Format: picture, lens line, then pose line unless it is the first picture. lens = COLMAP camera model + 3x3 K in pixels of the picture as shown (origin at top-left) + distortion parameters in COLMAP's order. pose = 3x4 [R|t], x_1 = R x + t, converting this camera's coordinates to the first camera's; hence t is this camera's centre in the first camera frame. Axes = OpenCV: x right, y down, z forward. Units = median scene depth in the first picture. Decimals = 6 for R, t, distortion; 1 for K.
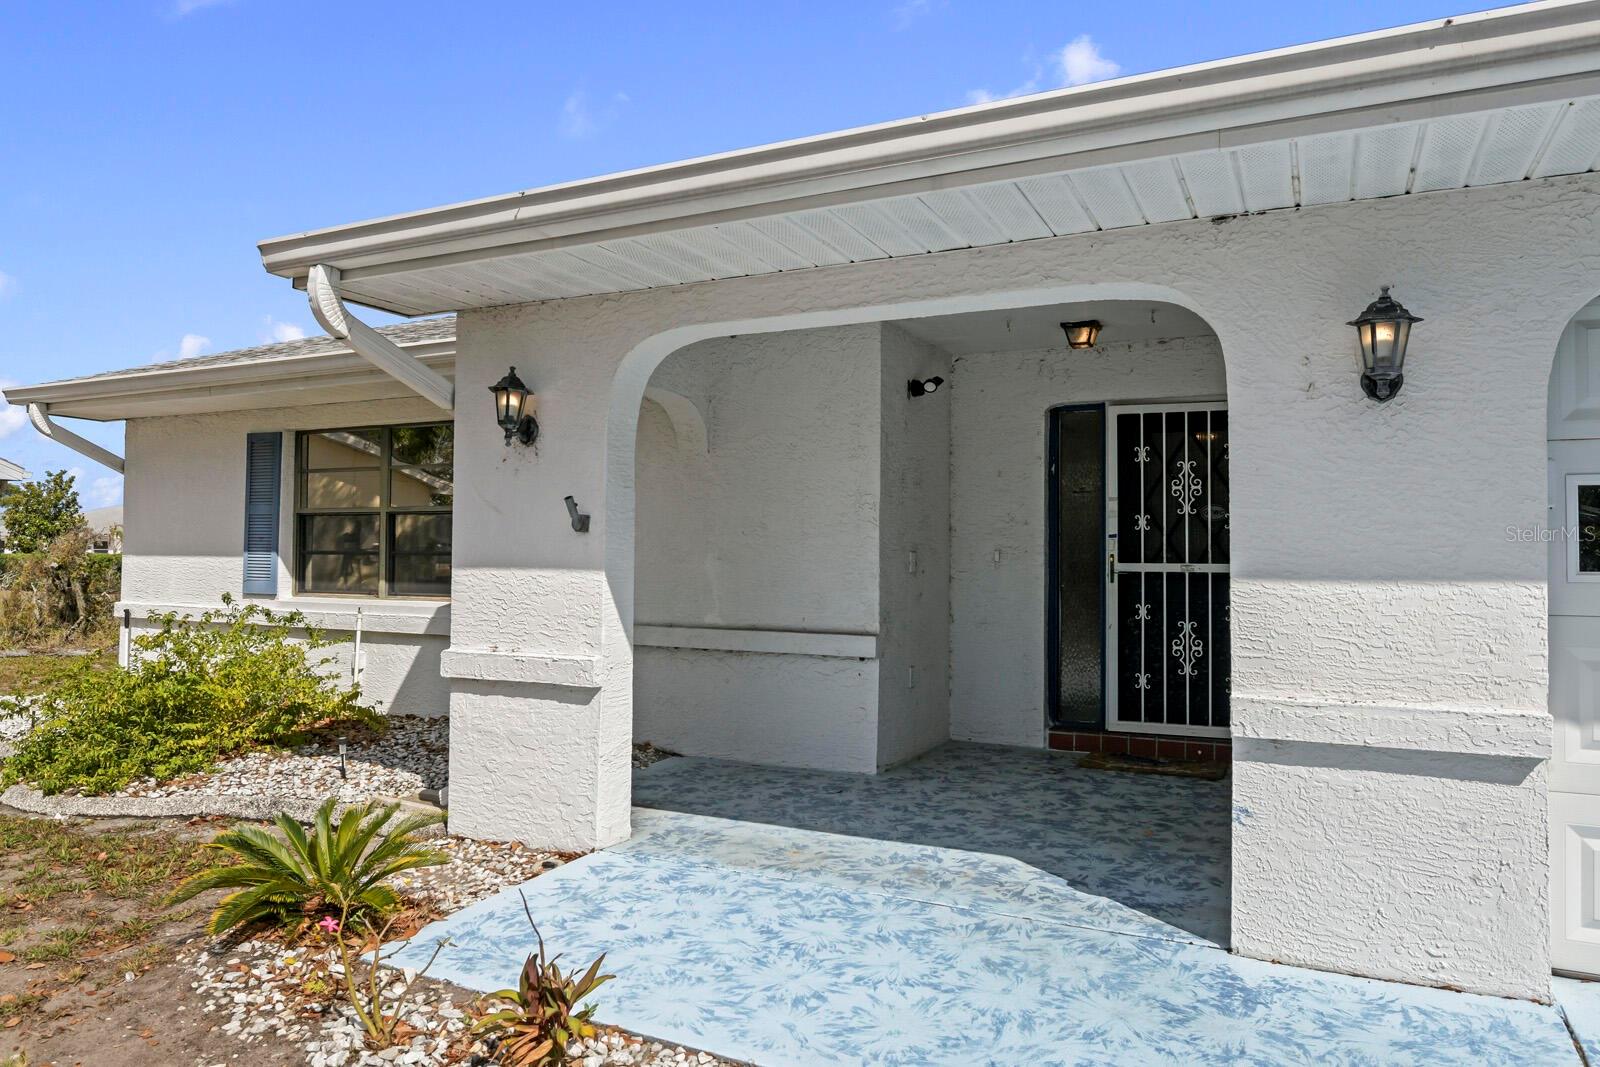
lens RADIAL K [[999.8, 0, 795.4], [0, 999.8, 527.9], [0, 0, 1]] dist [-0.007738, -0.006850]
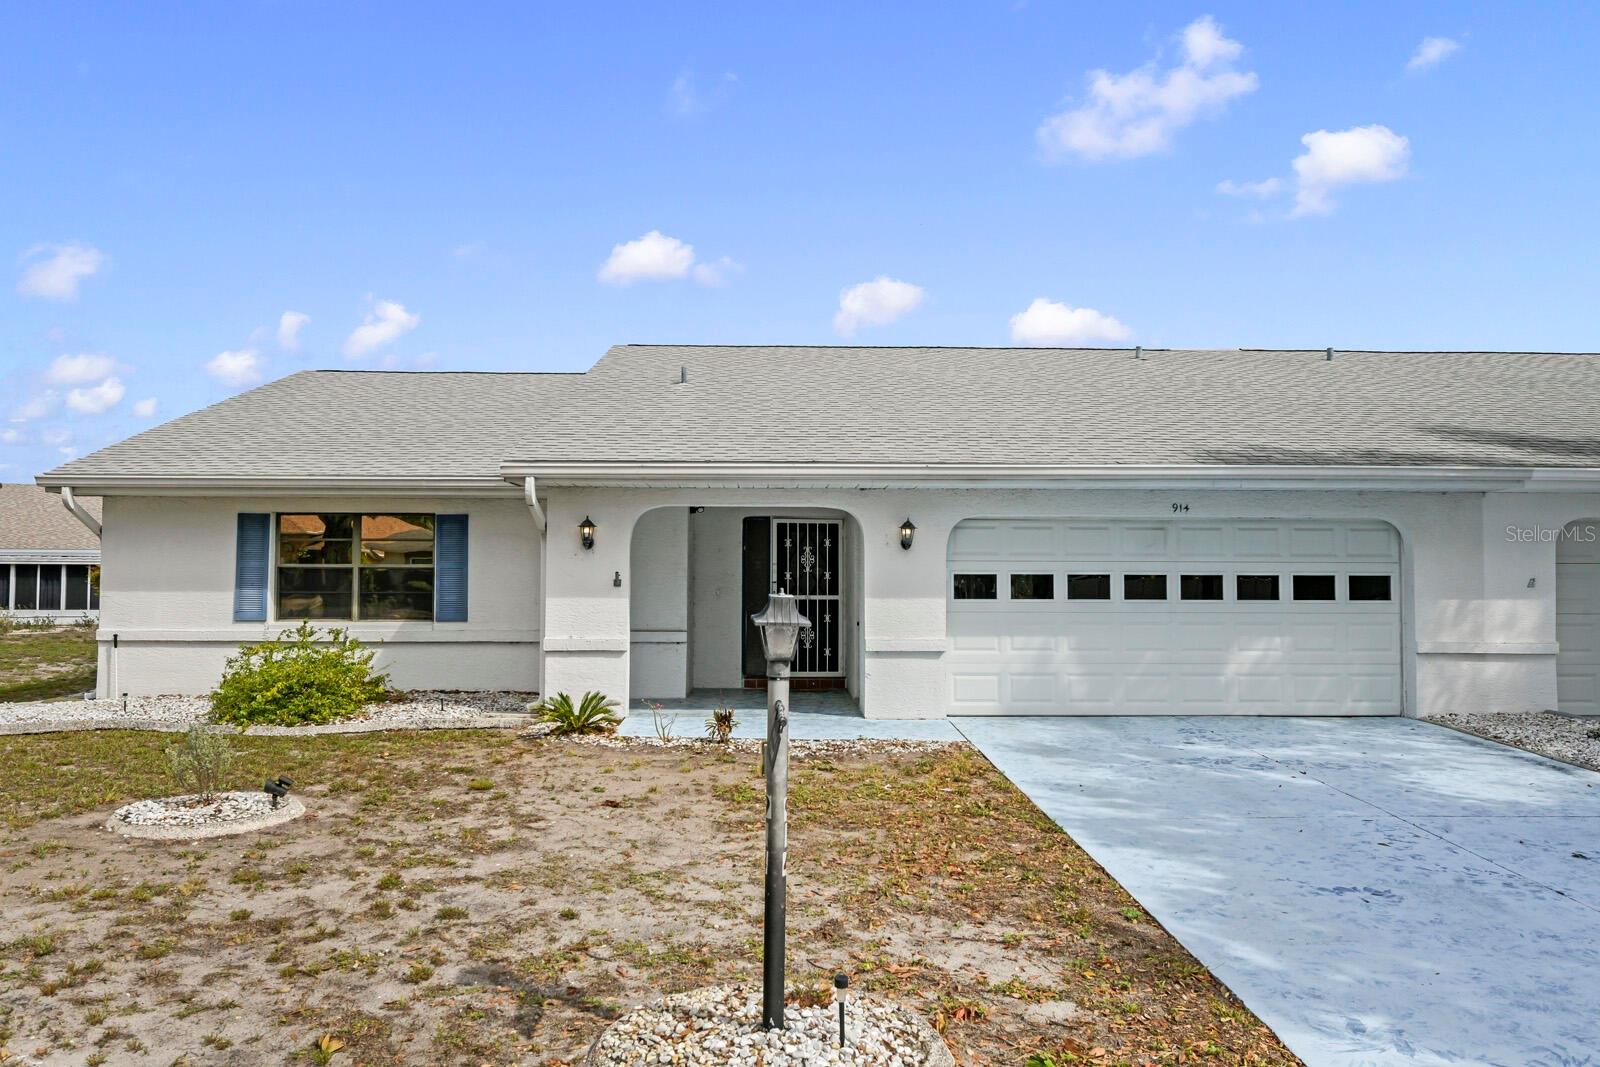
lens RADIAL K [[1400.2, 0, 731.6], [0, 1400.2, 534.7], [0, 0, 1]] dist [0.008778, 0.002417]
pose [[0.882903, 0.010786, 0.469431, -1.197790], [-0.011388, 0.999934, -0.001557, -0.090560], [-0.469417, -0.003972, 0.882968, -1.613813]]
